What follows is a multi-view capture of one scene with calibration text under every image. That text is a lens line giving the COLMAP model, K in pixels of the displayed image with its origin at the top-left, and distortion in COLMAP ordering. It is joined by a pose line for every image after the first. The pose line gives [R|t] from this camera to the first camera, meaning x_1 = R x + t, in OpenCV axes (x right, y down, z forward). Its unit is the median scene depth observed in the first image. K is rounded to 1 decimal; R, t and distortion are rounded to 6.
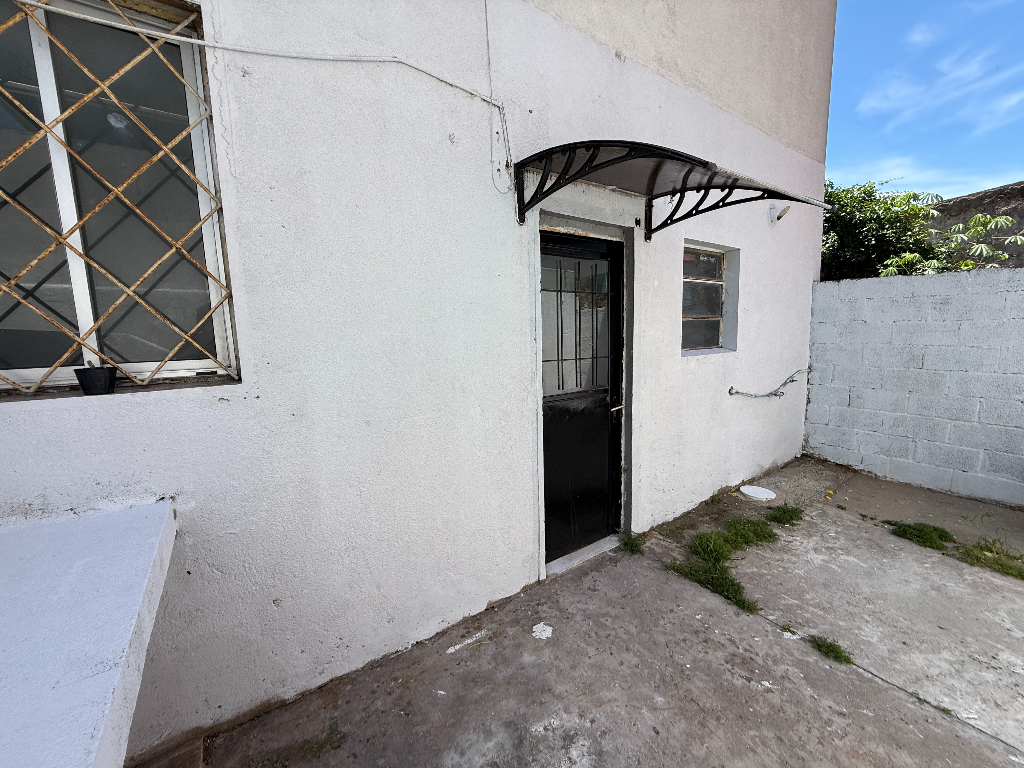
lens RADIAL K [[406.0, 0, 507.8], [0, 406.0, 382.7], [0, 0, 1]] dist [0.000921, 0.000137]
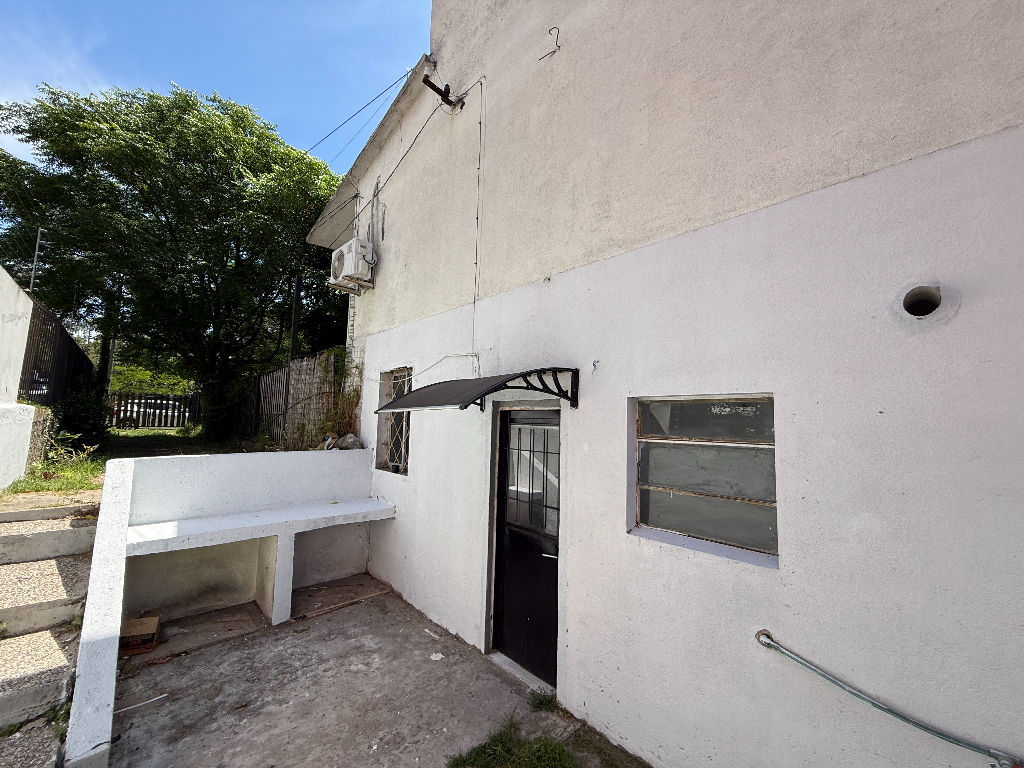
lens RADIAL K [[409.0, 0, 515.3], [0, 409.0, 388.5], [0, 0, 1]] dist [0.002706, 0.000140]
pose [[0.150659, -0.058997, -0.986824, 1.670856], [-0.160327, 0.983545, -0.083278, -0.336982], [0.975499, 0.170761, 0.138721, 0.814558]]
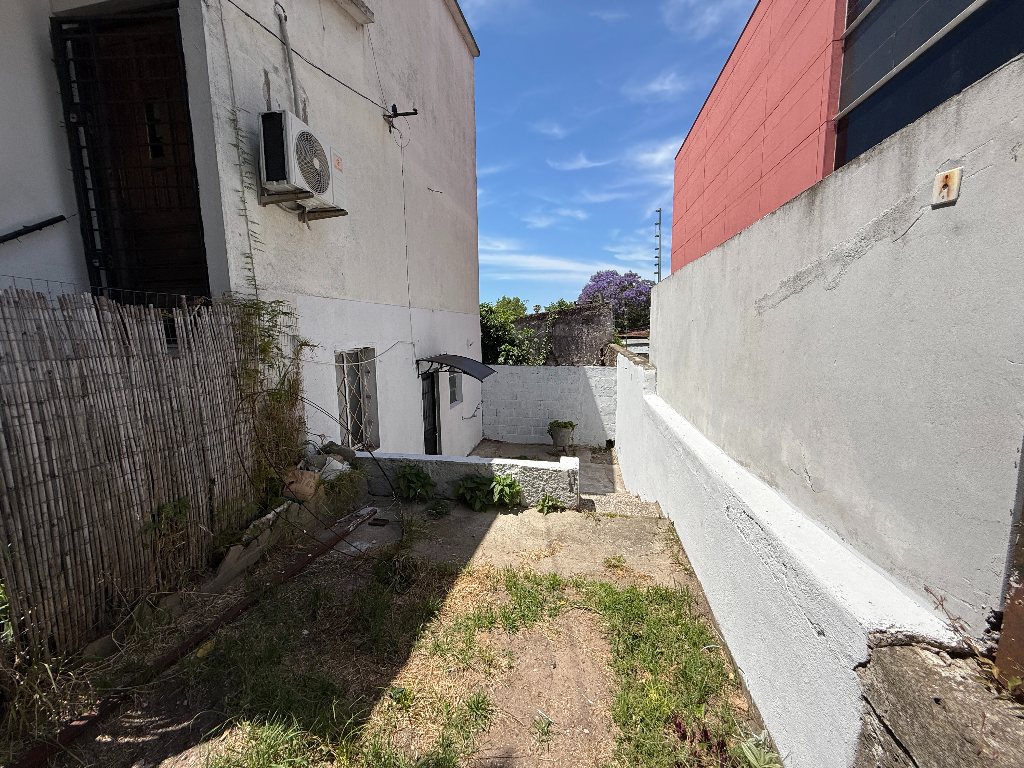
lens RADIAL K [[406.0, 0, 507.8], [0, 406.0, 382.7], [0, 0, 1]] dist [0.000921, 0.000137]
pose [[0.709263, -0.073696, 0.701082, -1.472735], [0.084362, 0.996247, 0.019377, -0.334843], [-0.699878, 0.045401, 0.712818, -1.446788]]
